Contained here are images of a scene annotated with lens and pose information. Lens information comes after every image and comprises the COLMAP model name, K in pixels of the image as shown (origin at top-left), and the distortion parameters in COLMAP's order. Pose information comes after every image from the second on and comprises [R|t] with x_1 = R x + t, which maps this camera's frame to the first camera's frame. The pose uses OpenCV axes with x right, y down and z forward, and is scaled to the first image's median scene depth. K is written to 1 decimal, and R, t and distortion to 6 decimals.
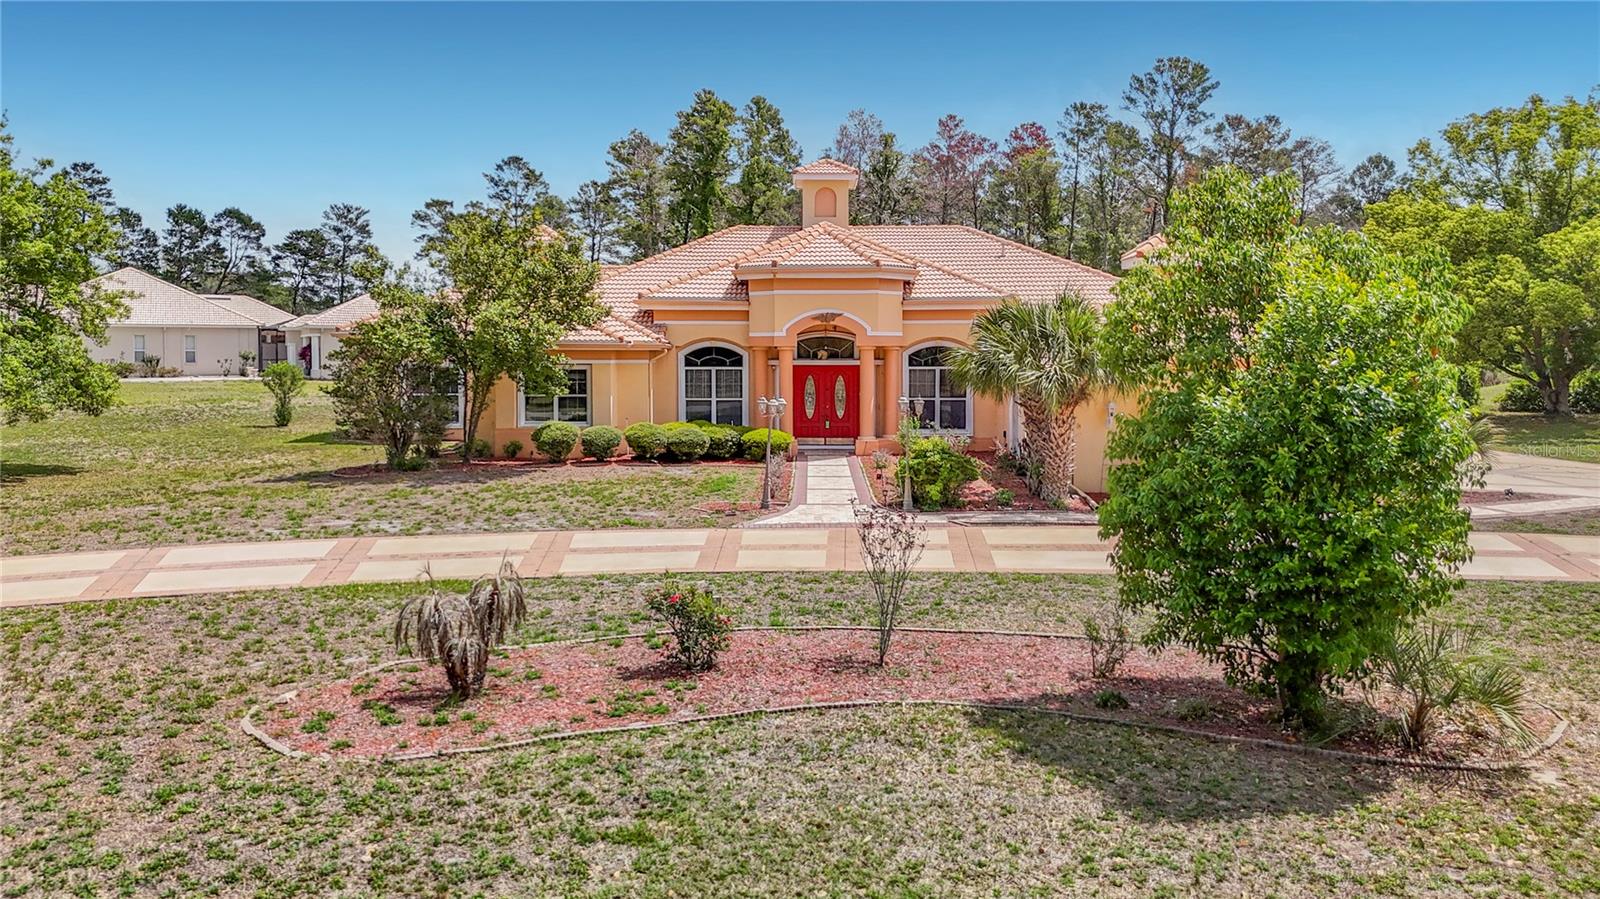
lens RADIAL K [[1205.1, 0, 794.2], [0, 1205.1, 447.7], [0, 0, 1]] dist [0.067474, -0.094032]
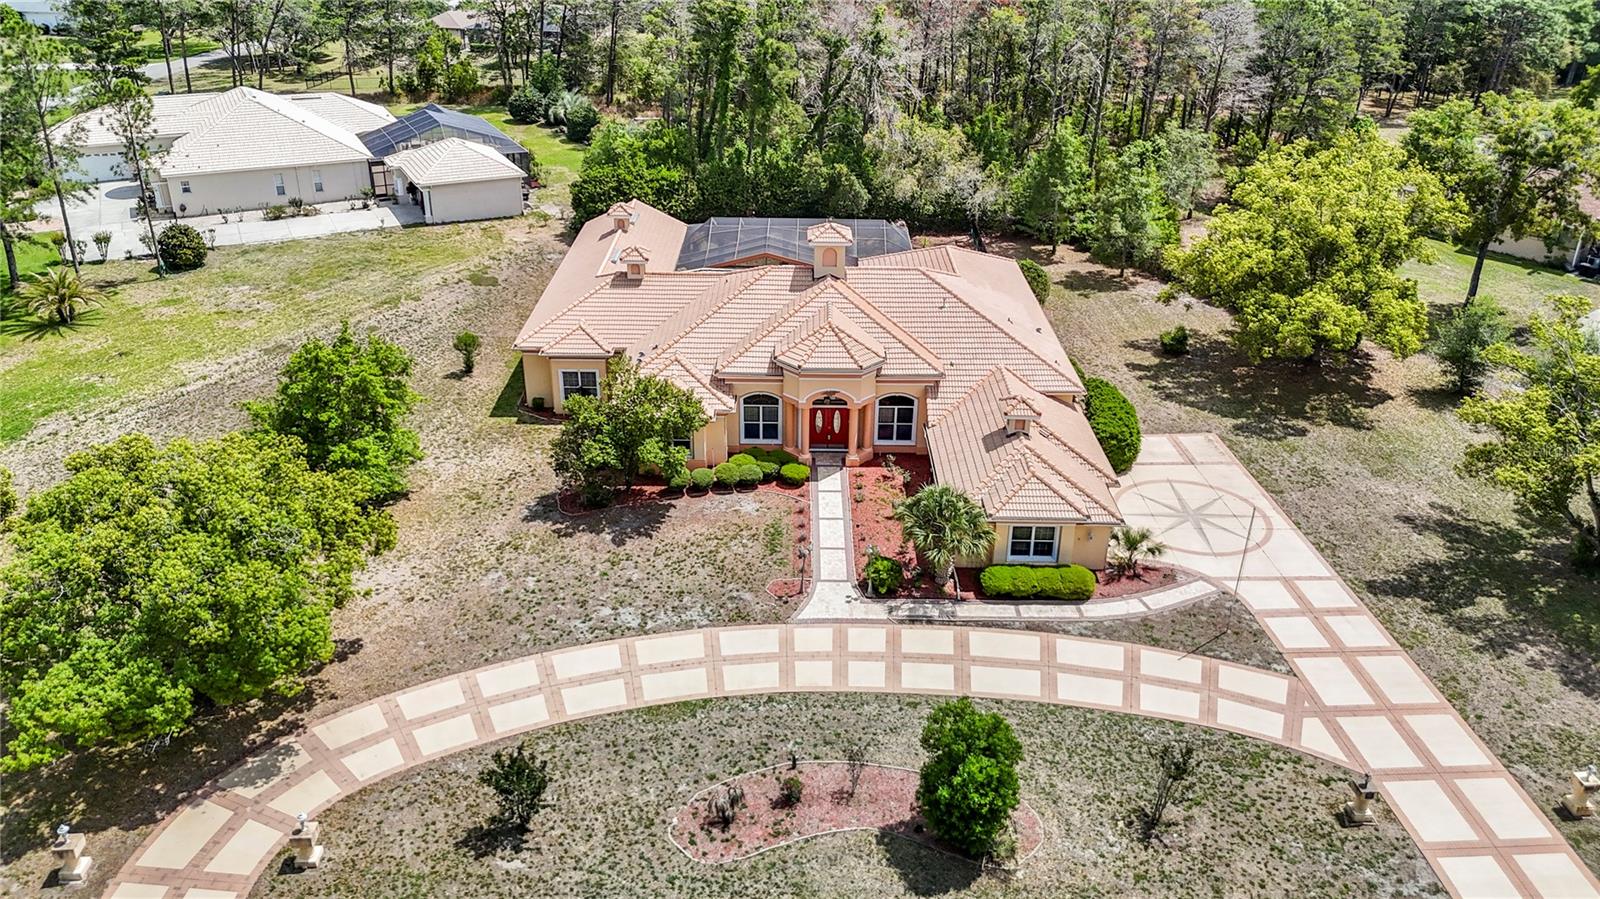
lens RADIAL K [[1205.1, 0, 792.4], [0, 1205.1, 403.4], [0, 0, 1]] dist [0.067474, -0.094032]
pose [[0.999911, 0.006070, 0.011900, -0.044118], [-0.009788, 0.939129, 0.343424, -0.640985], [-0.009091, -0.343510, 0.939105, -0.553633]]
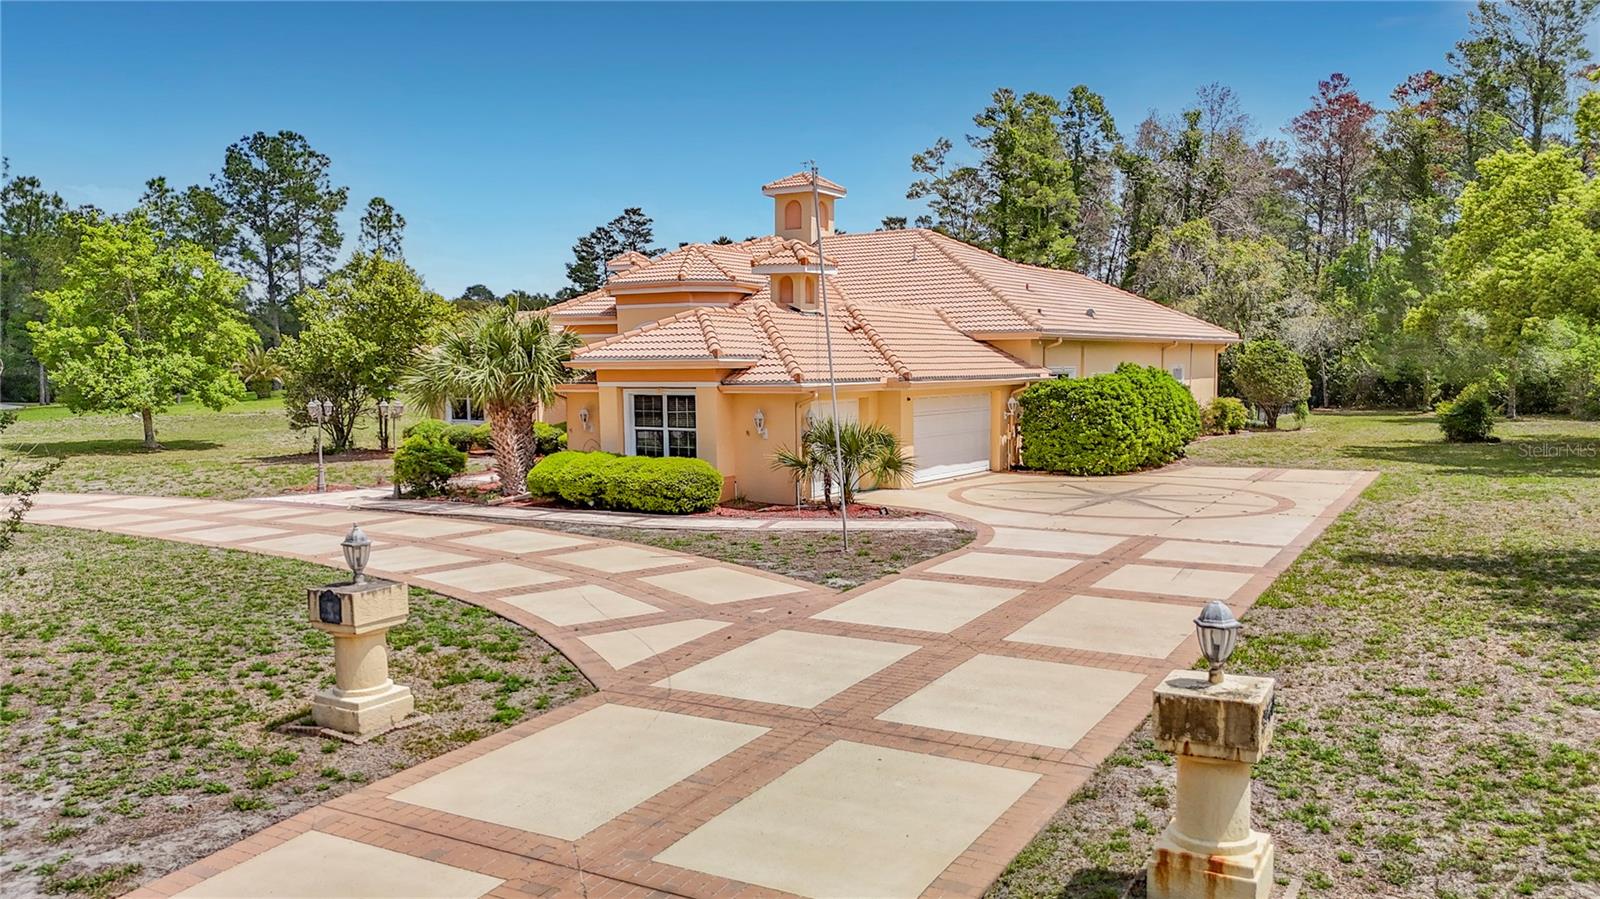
lens RADIAL K [[1205.1, 0, 815.6], [0, 1205.1, 532.0], [0, 0, 1]] dist [0.067474, -0.094032]
pose [[0.848384, 0.065035, -0.525372, 0.710113], [-0.031082, 0.996832, 0.073205, -0.009386], [0.528468, -0.045777, 0.847718, 0.134154]]
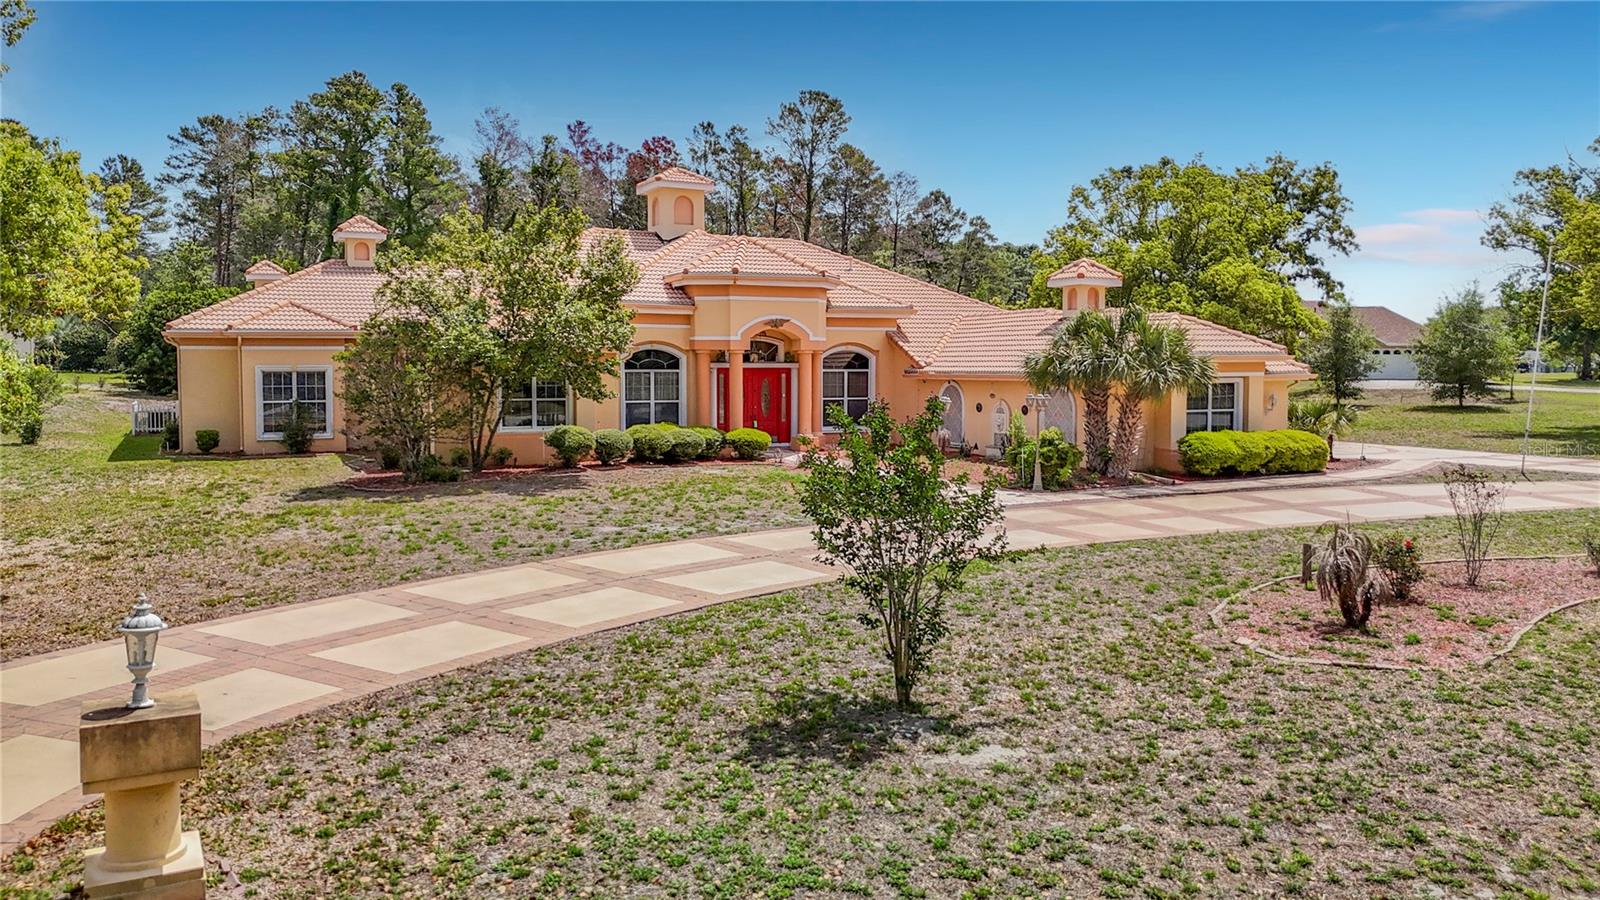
lens RADIAL K [[1205.1, 0, 793.4], [0, 1205.1, 460.2], [0, 0, 1]] dist [0.067474, -0.094032]
pose [[0.891464, -0.036071, 0.451654, -0.425337], [0.033020, 0.999348, 0.014637, -0.001971], [-0.451887, 0.001865, 0.892073, 0.042240]]
